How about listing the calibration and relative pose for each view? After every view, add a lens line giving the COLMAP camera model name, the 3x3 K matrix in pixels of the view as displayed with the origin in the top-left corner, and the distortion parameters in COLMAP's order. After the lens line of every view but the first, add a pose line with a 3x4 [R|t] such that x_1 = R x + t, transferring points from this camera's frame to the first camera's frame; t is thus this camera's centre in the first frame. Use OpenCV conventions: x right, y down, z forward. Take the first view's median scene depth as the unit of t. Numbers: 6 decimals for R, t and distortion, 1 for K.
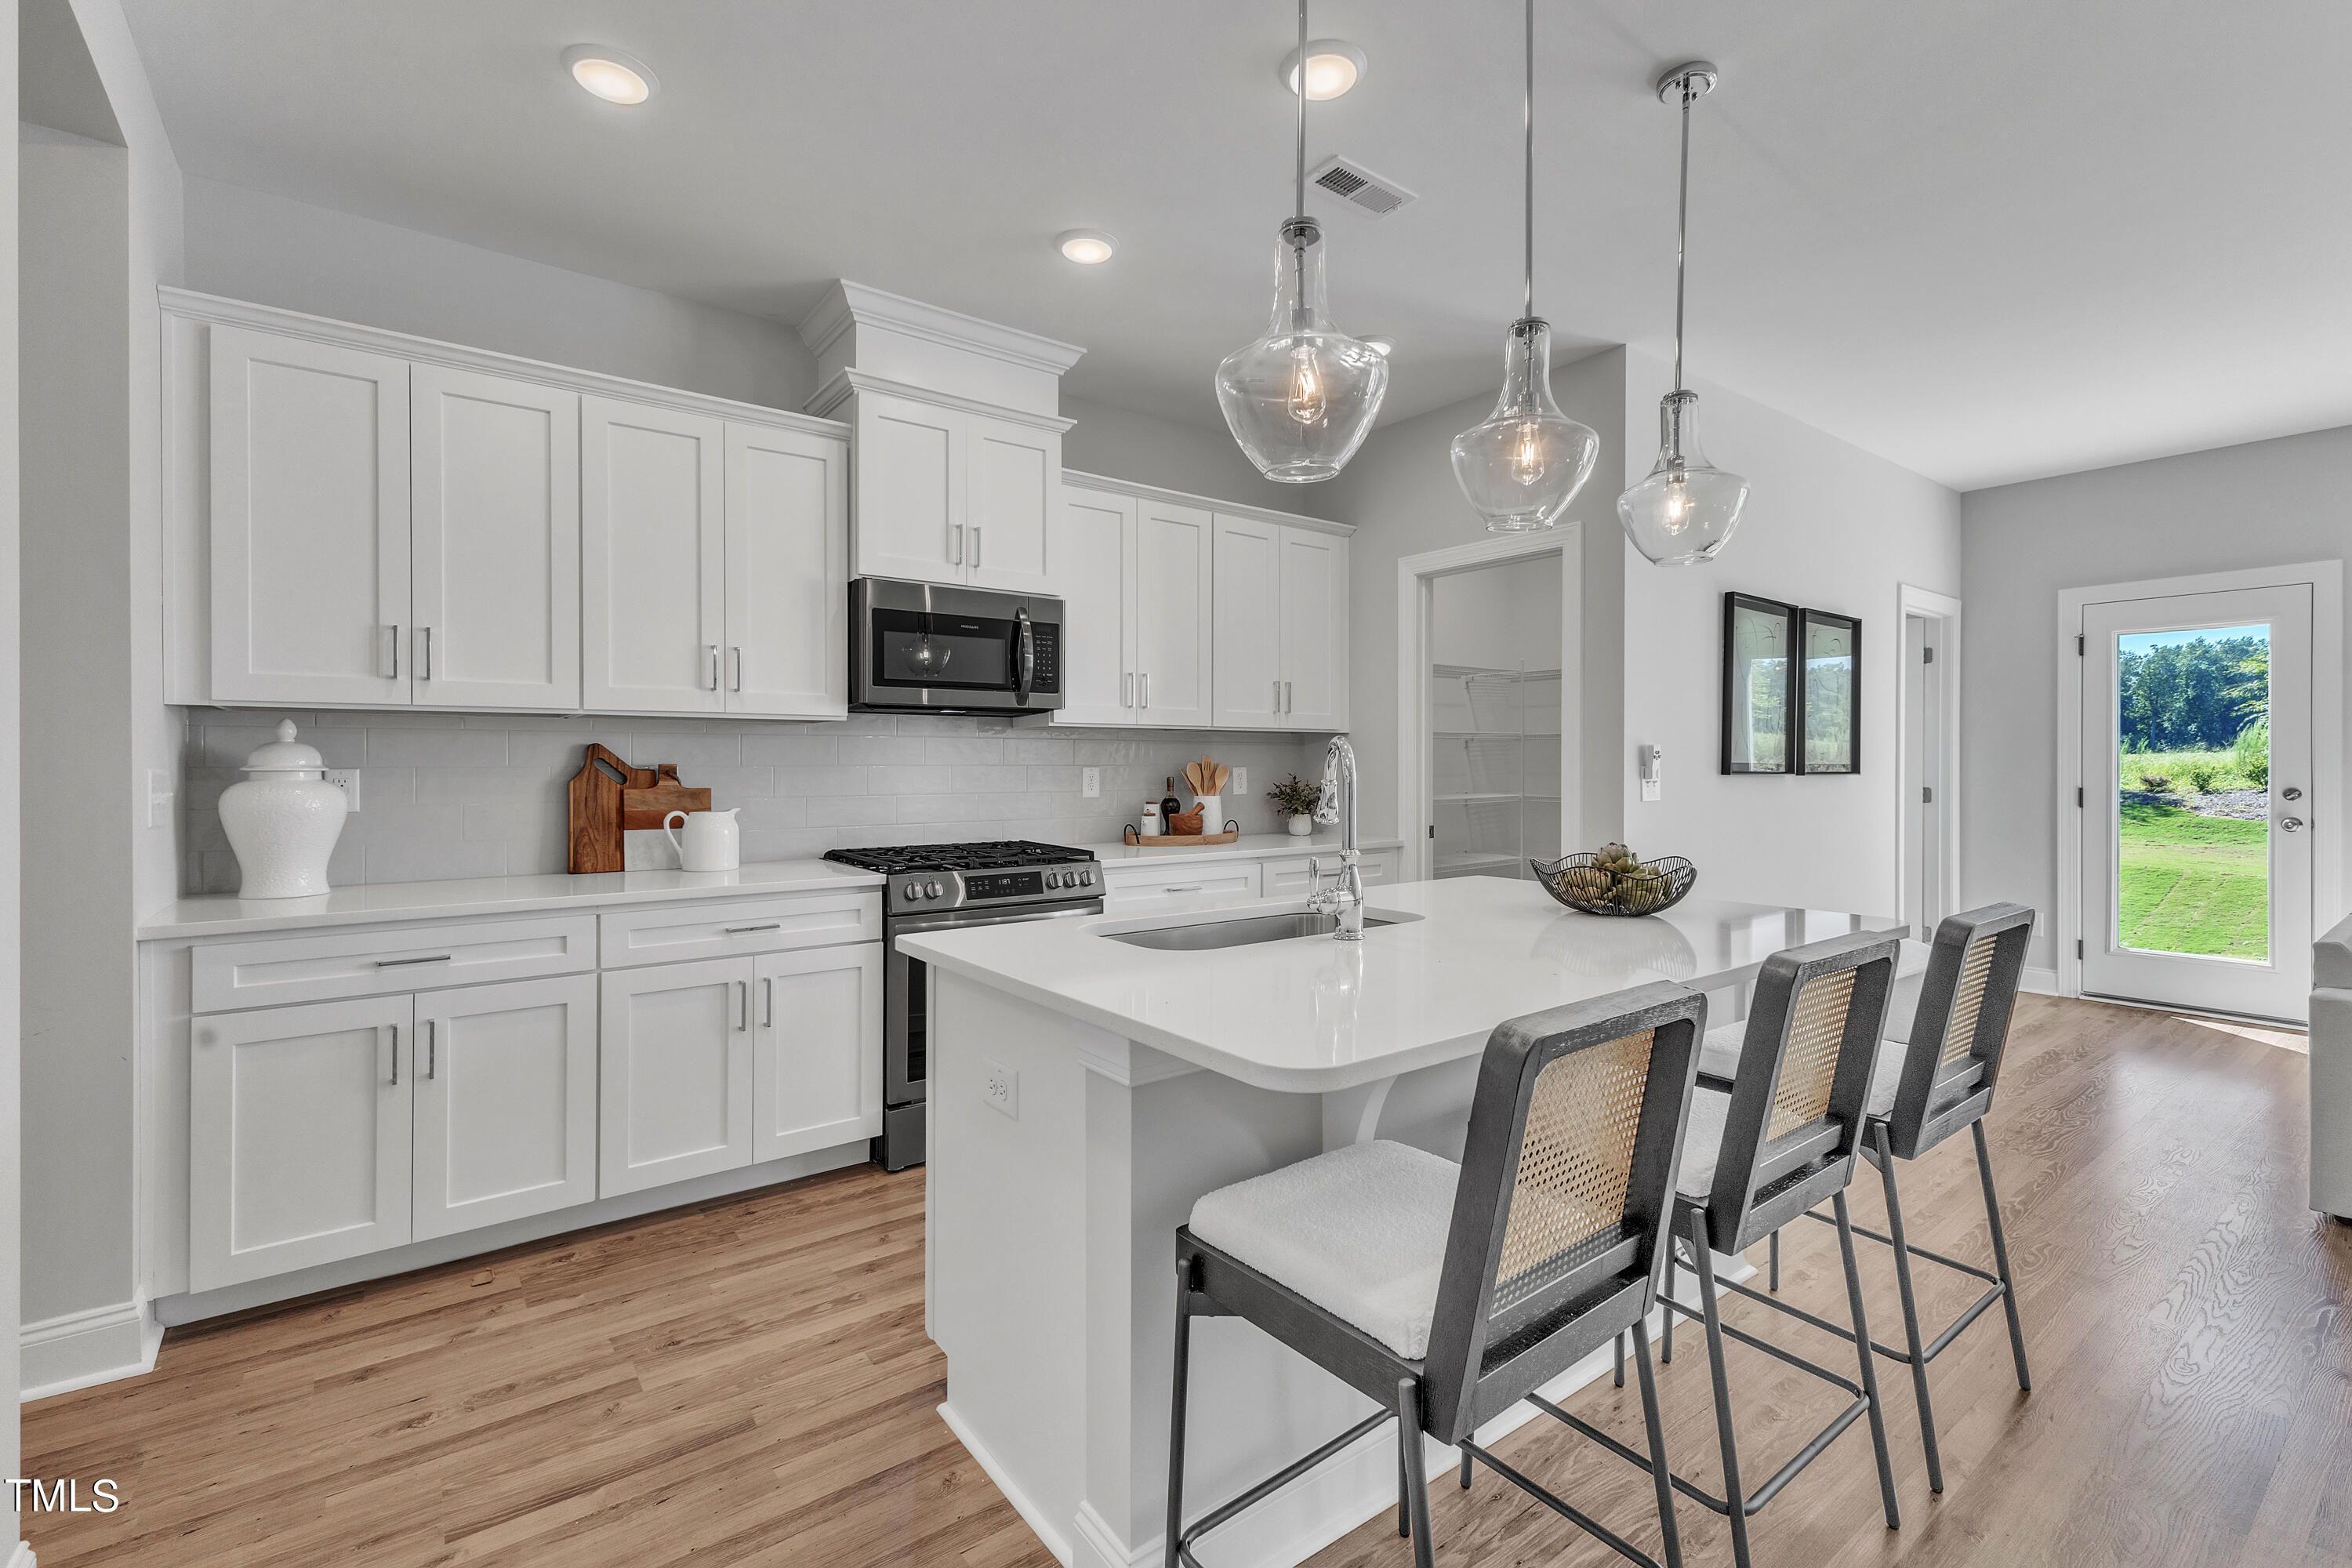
lens RADIAL K [[1039.0, 0, 1180.7], [0, 1039.0, 764.2], [0, 0, 1]] dist [0.010147, -0.002683]
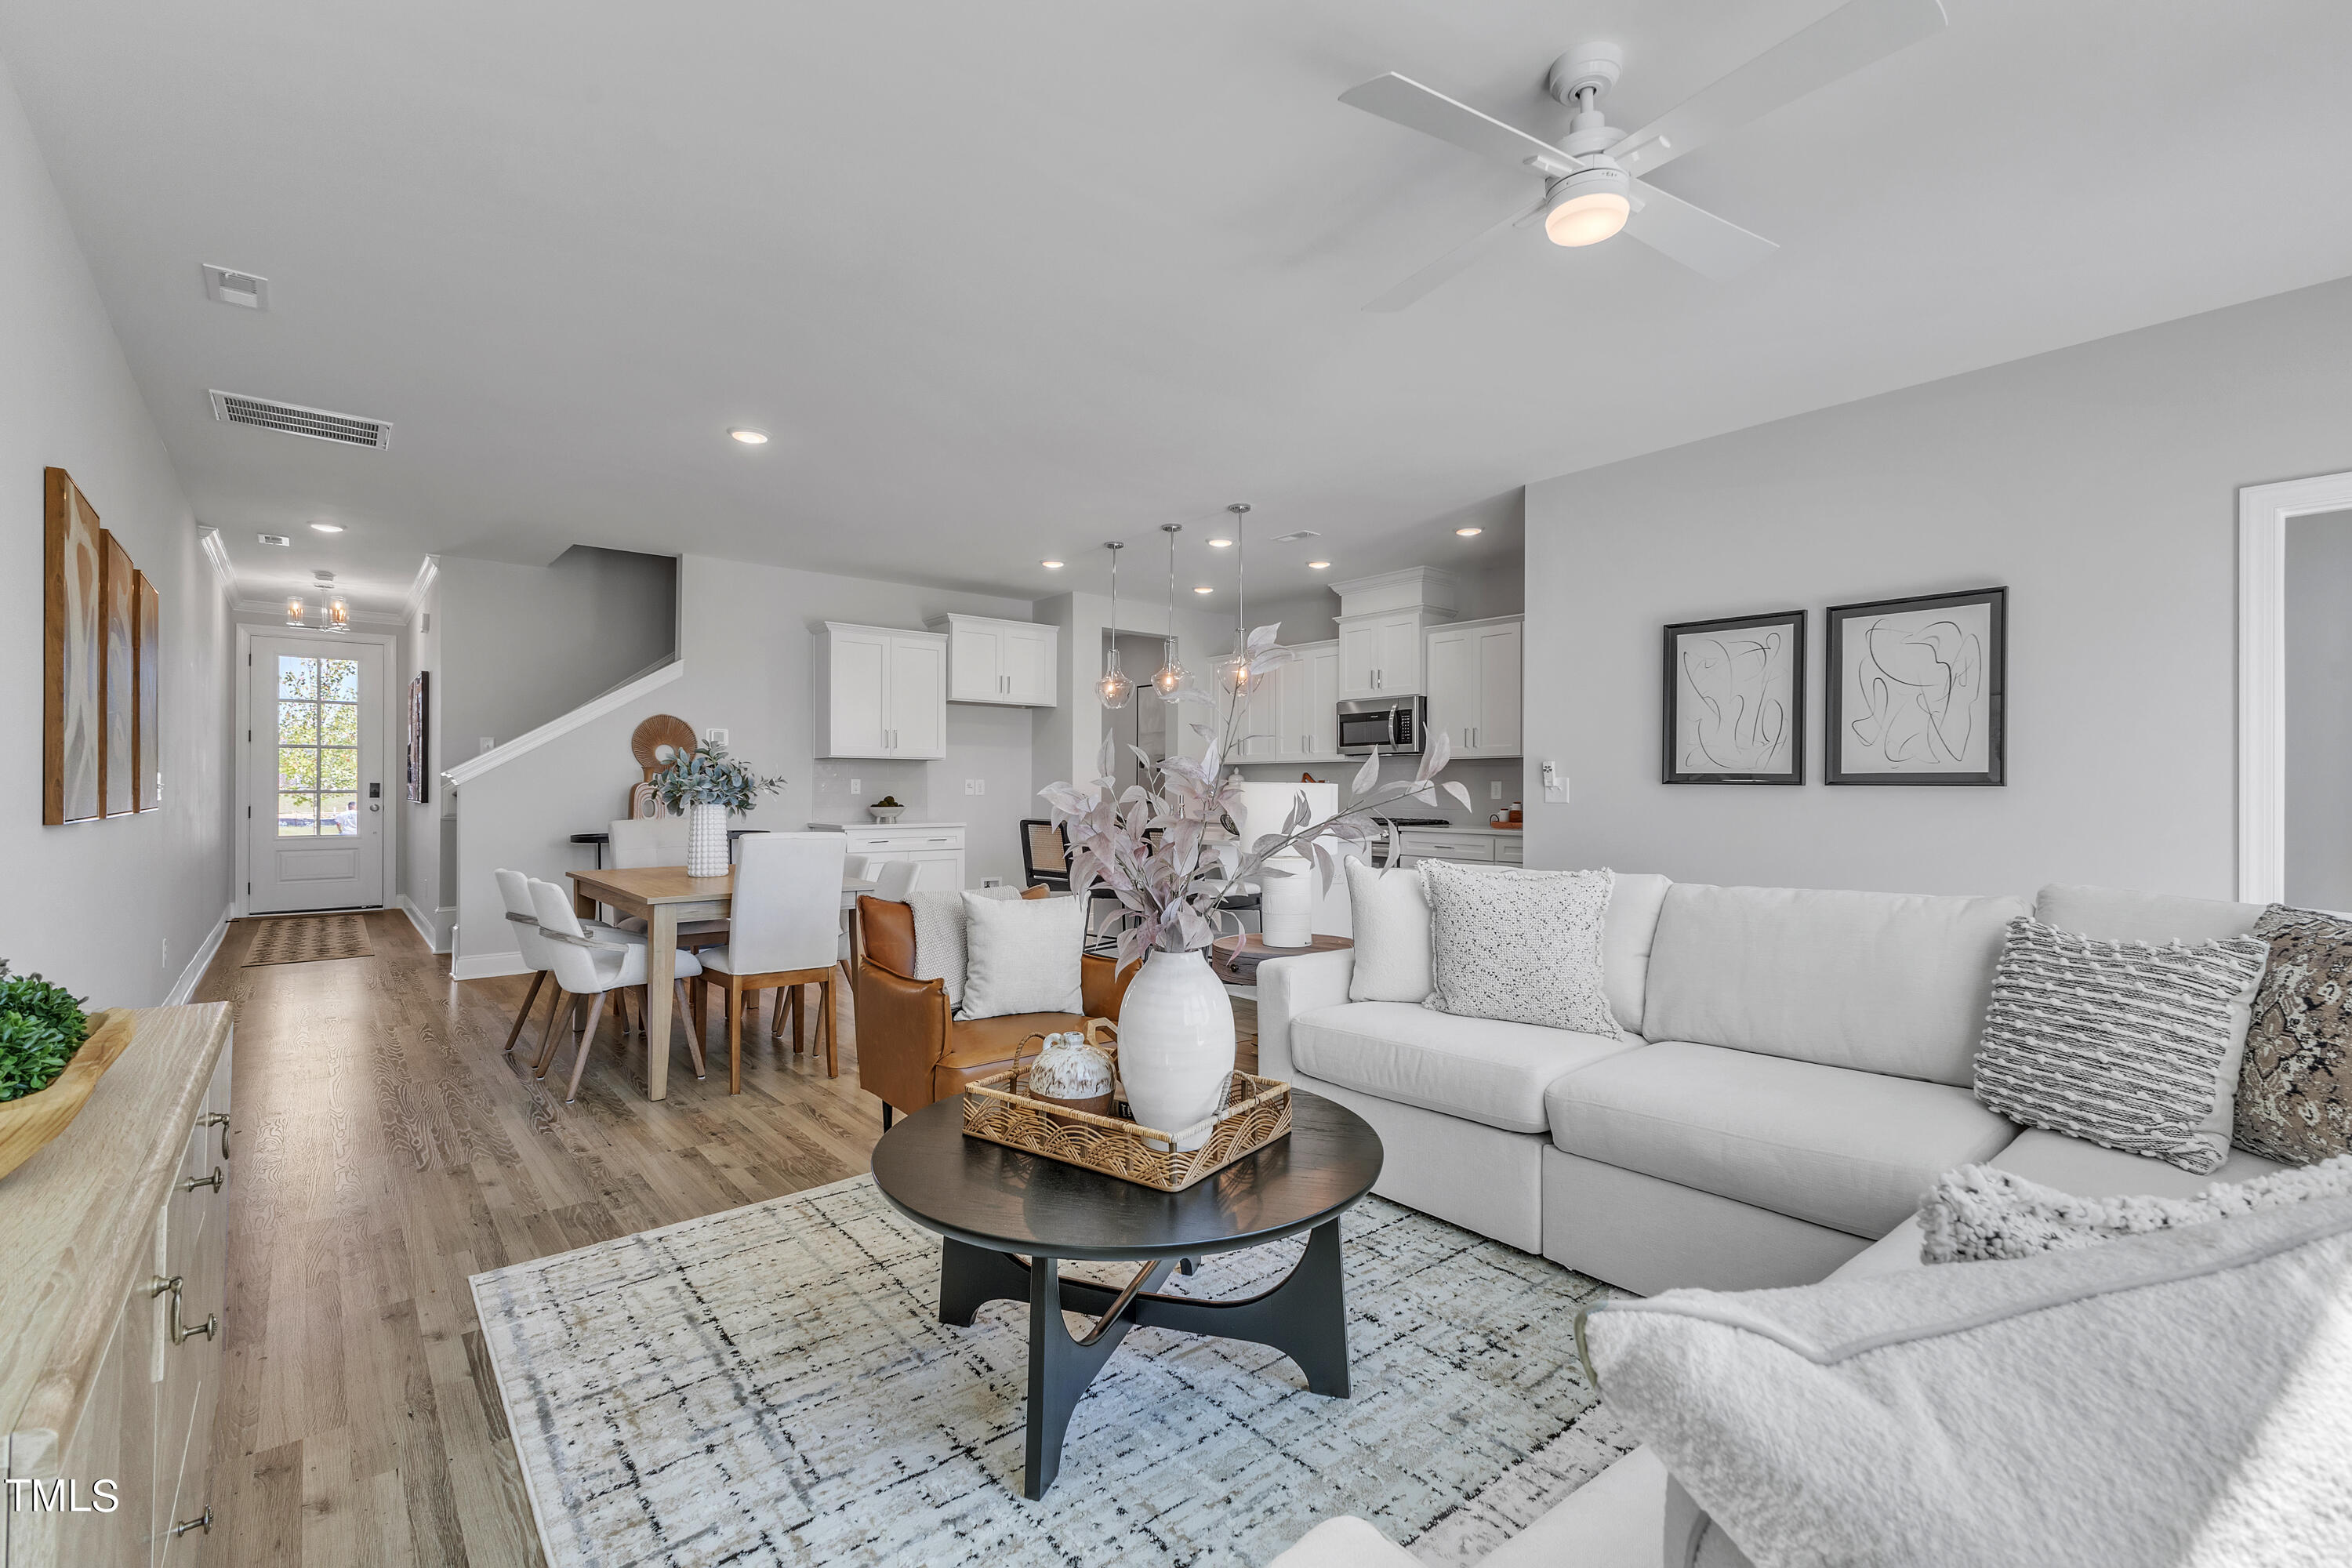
lens RADIAL K [[1020.7, 0, 1160.3], [0, 1020.7, 786.5], [0, 0, 1]] dist [0.018605, -0.007034]
pose [[0.035991, 0.000169, -0.999352, 1.943122], [-0.004905, 0.999988, -0.000007, 0.017947], [0.999340, 0.004902, 0.035992, 0.476083]]
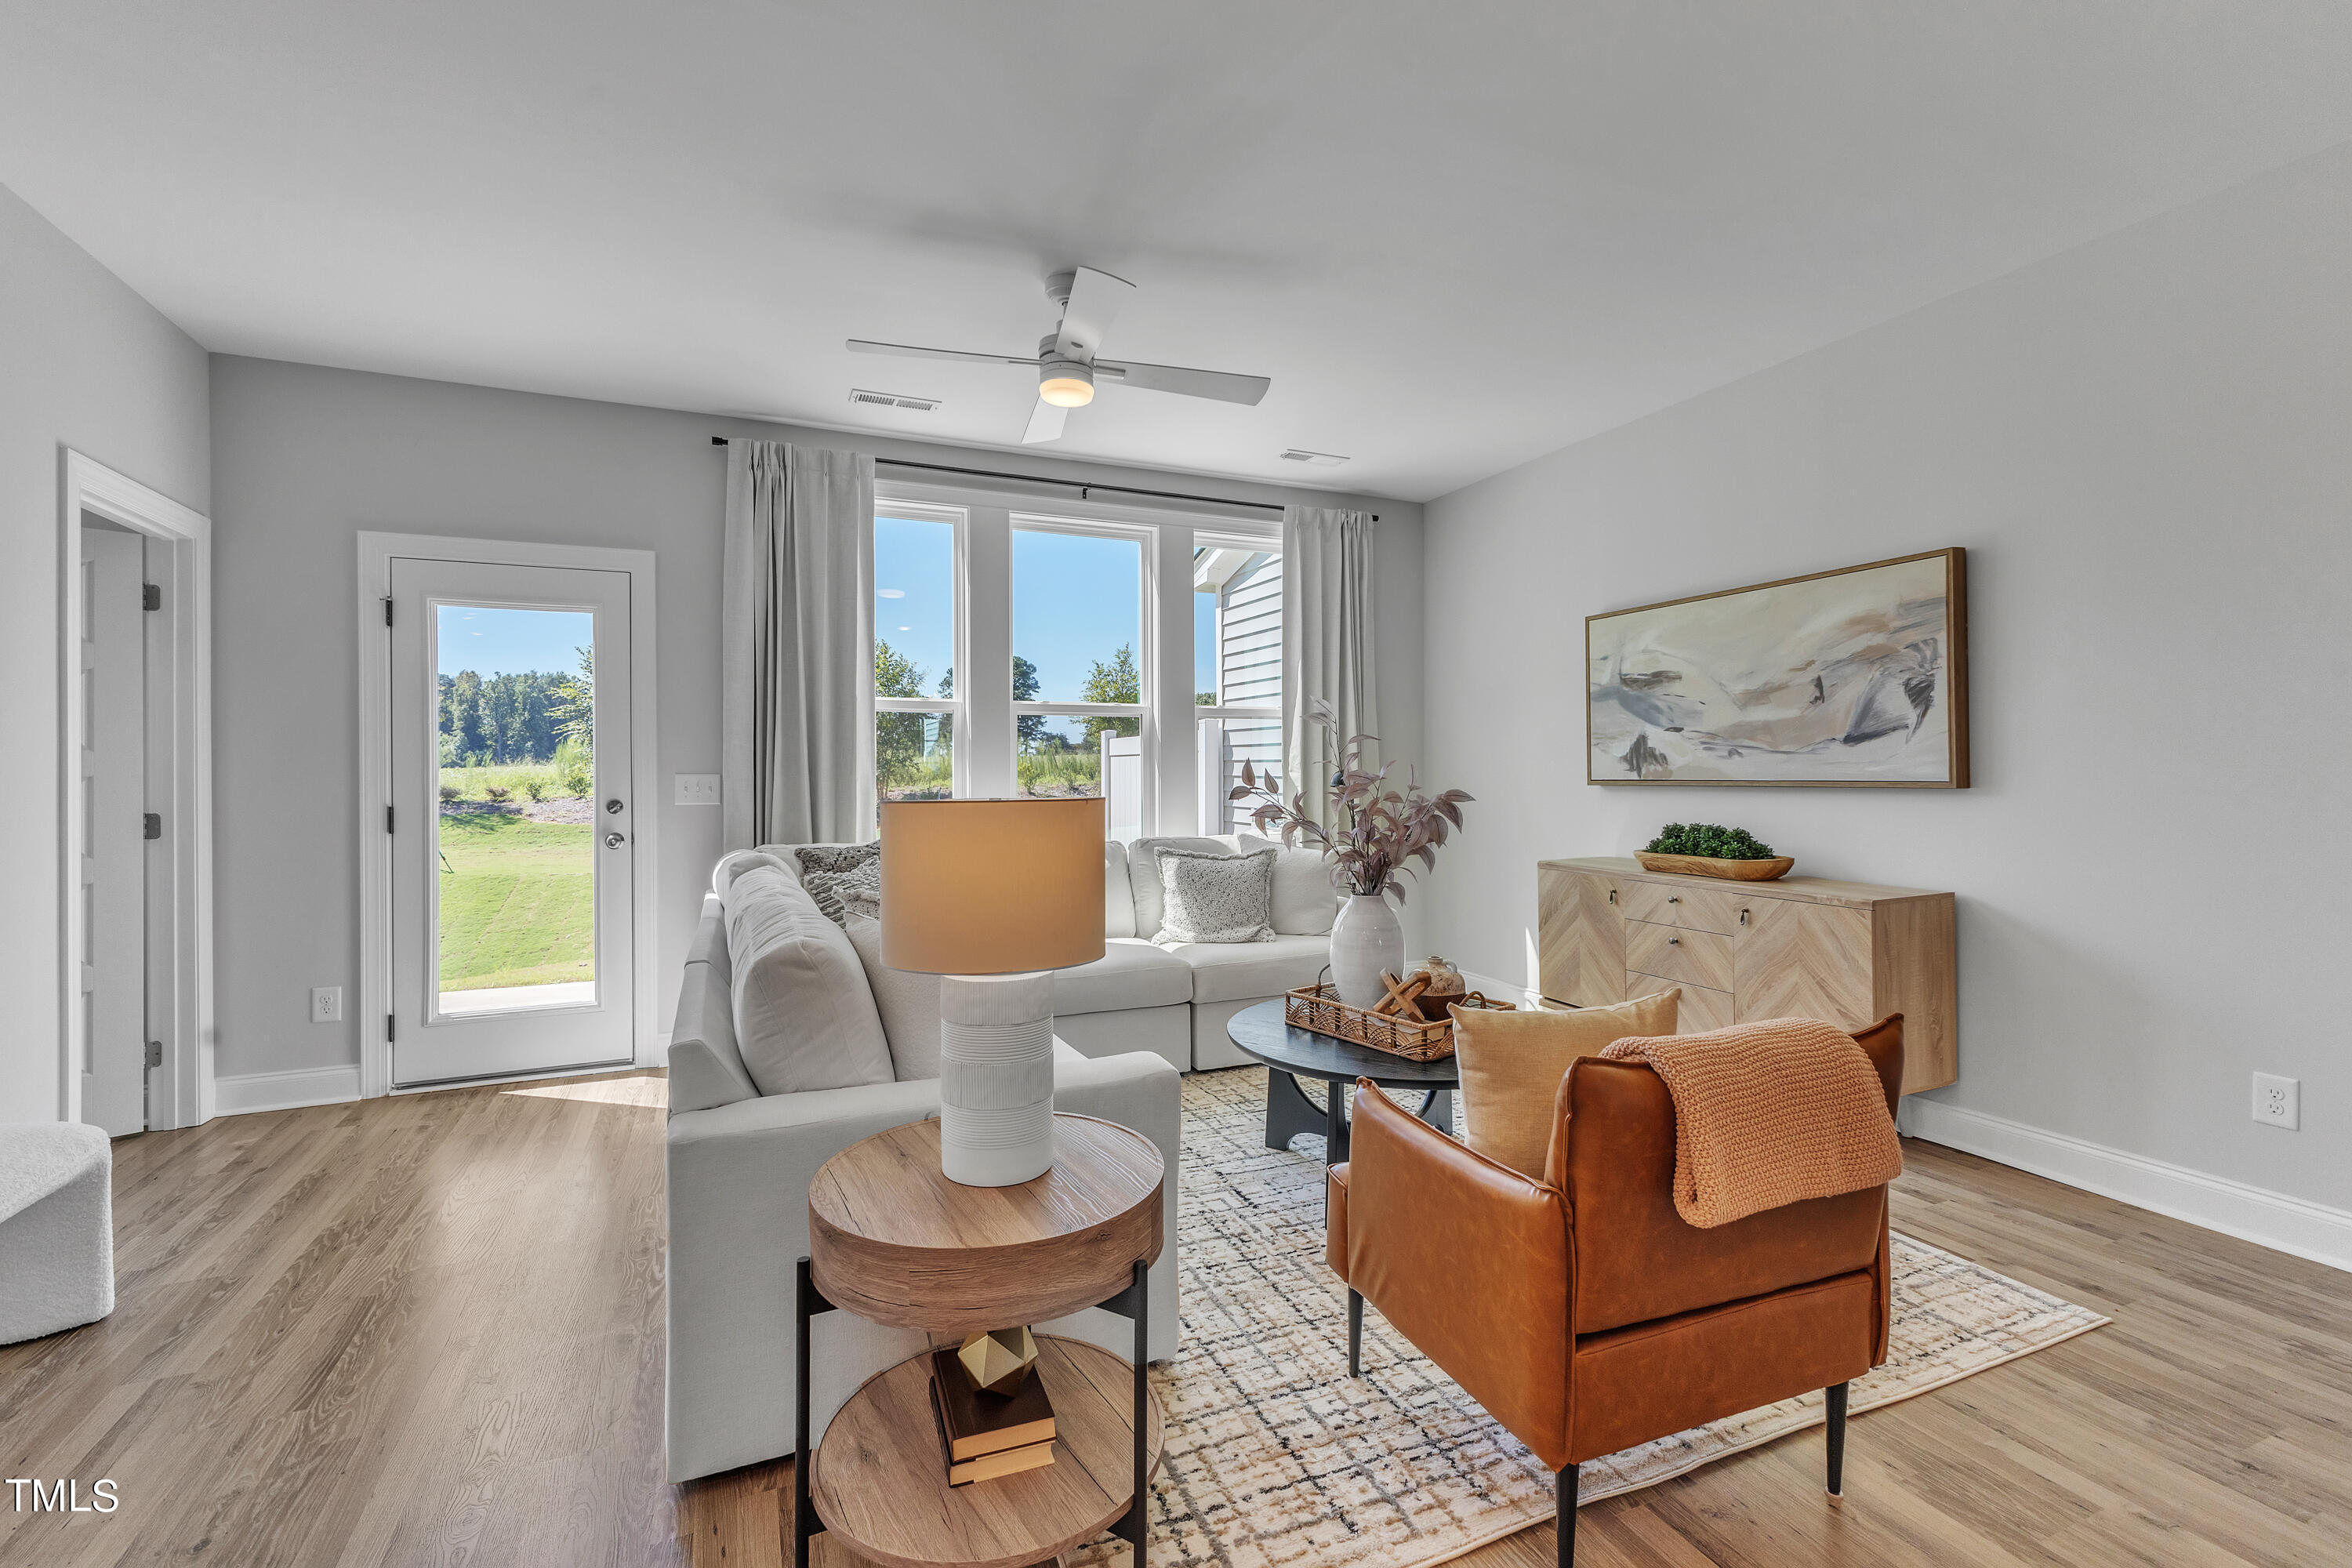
lens RADIAL K [[1039.0, 0, 1170.8], [0, 1039.0, 772.2], [0, 0, 1]] dist [0.010147, -0.002683]
pose [[0.245766, -0.000091, 0.969329, 0.438701], [0.005207, 0.999986, -0.001227, 0.003719], [-0.969315, 0.005349, 0.245763, 0.445308]]
